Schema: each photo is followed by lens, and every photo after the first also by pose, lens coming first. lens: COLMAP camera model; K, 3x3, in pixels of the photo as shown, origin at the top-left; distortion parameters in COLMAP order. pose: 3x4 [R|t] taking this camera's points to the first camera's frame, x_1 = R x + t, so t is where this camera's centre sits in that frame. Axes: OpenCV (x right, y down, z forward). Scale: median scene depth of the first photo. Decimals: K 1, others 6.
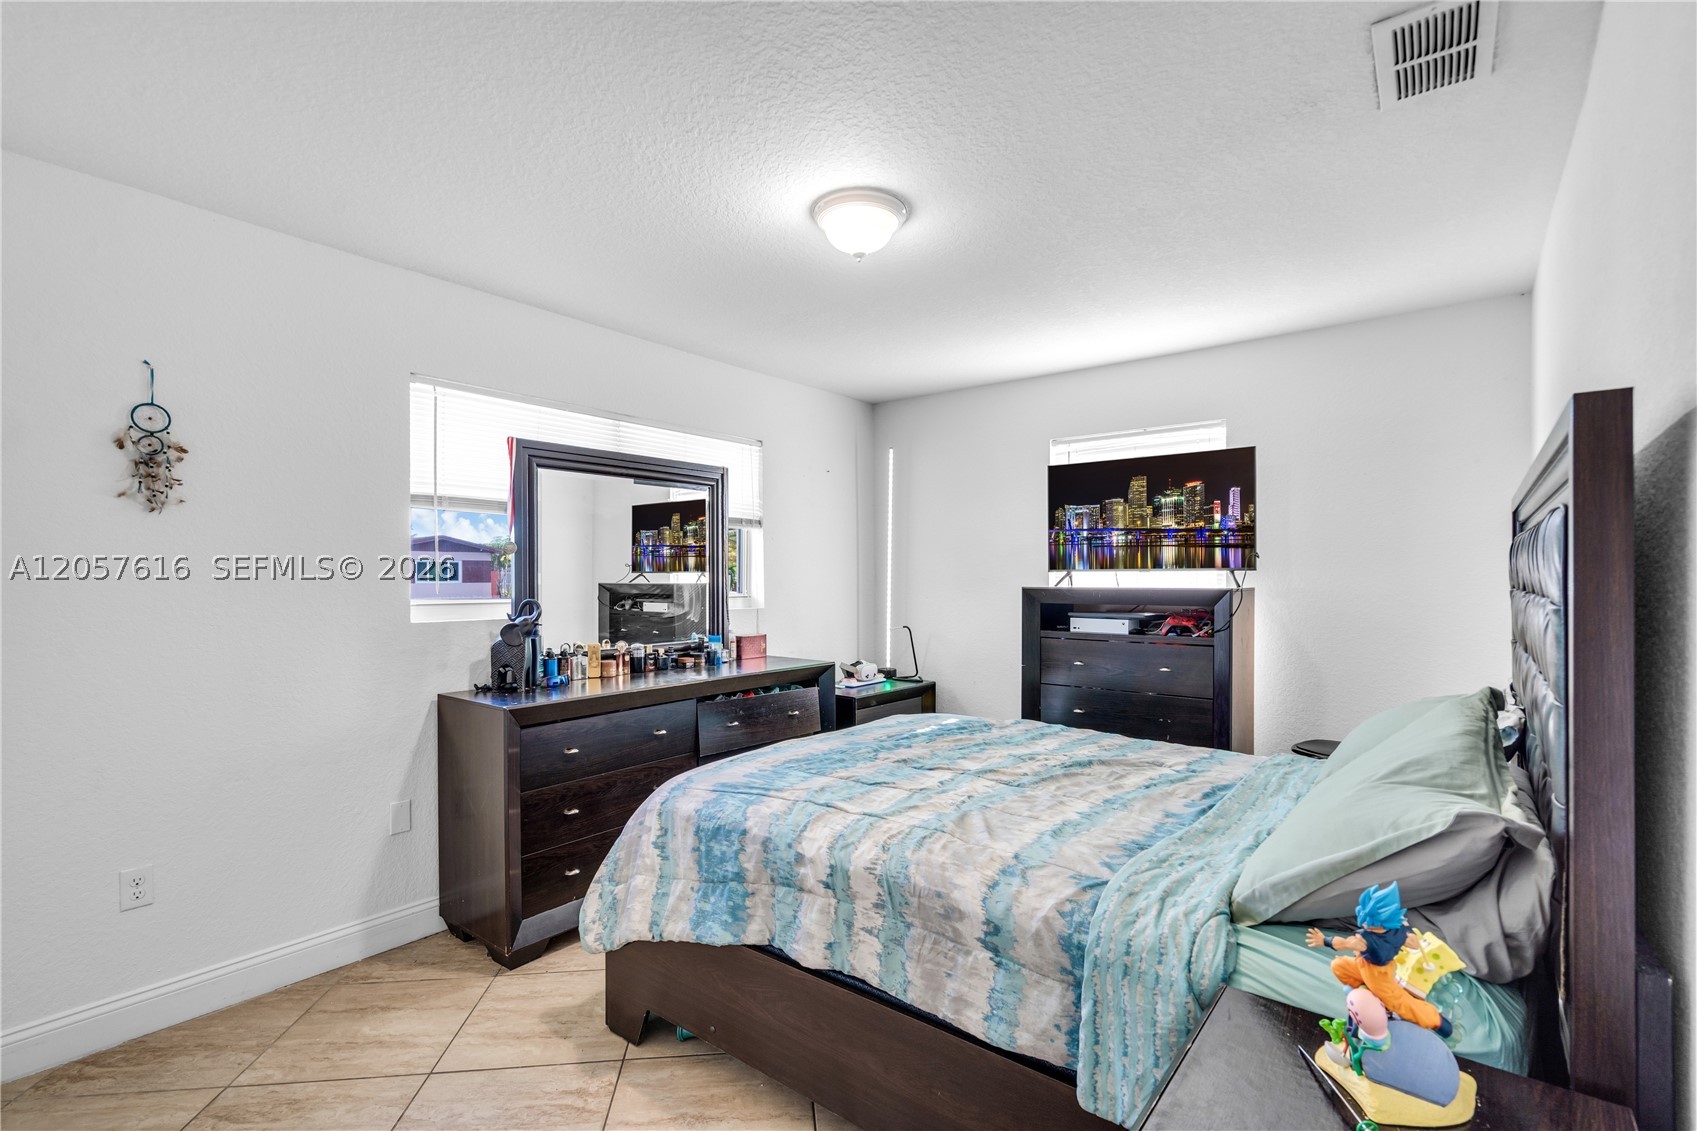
lens RADIAL K [[778.8, 0, 832.2], [0, 778.8, 575.1], [0, 0, 1]] dist [-0.001617, 0.001555]
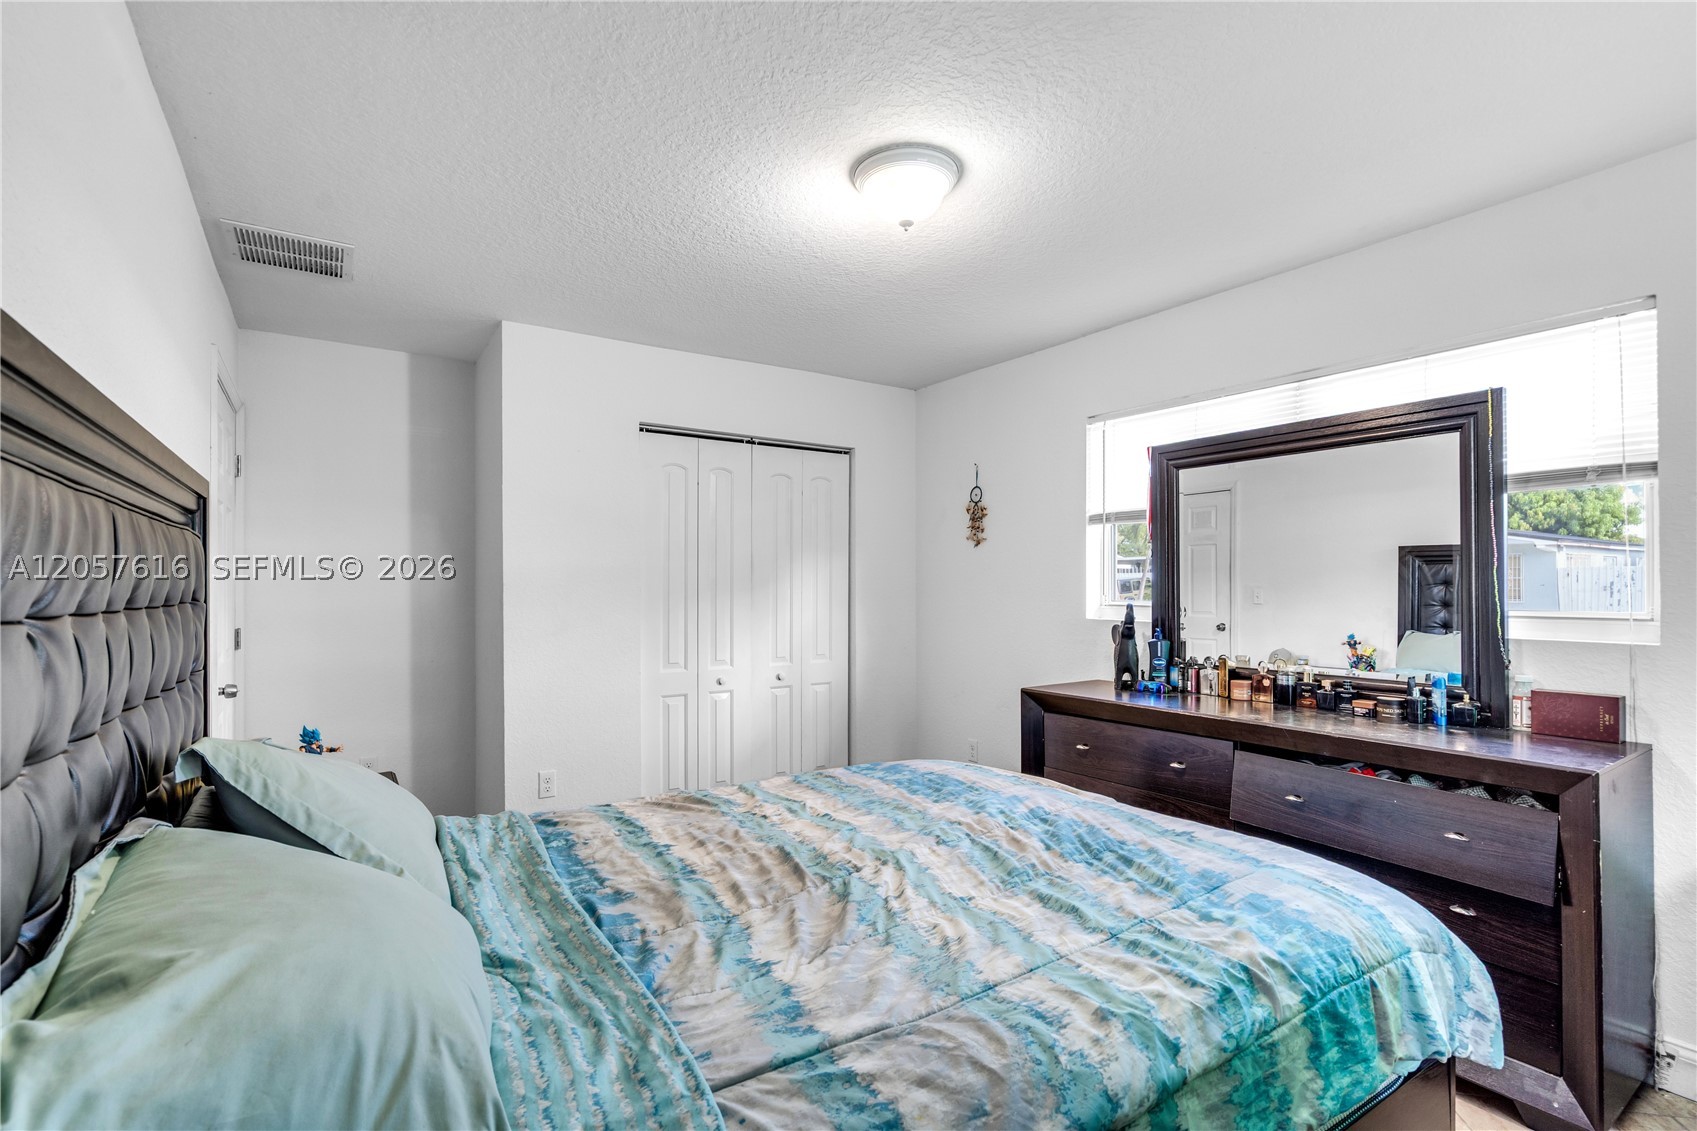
lens RADIAL K [[778.8, 0, 848.8], [0, 778.8, 577.5], [0, 0, 1]] dist [-0.001617, 0.001555]
pose [[-0.297449, -0.003325, -0.954732, 0.727689], [0.005886, 0.999969, -0.005317, 0.000332], [0.954720, -0.007201, -0.297420, 0.957800]]
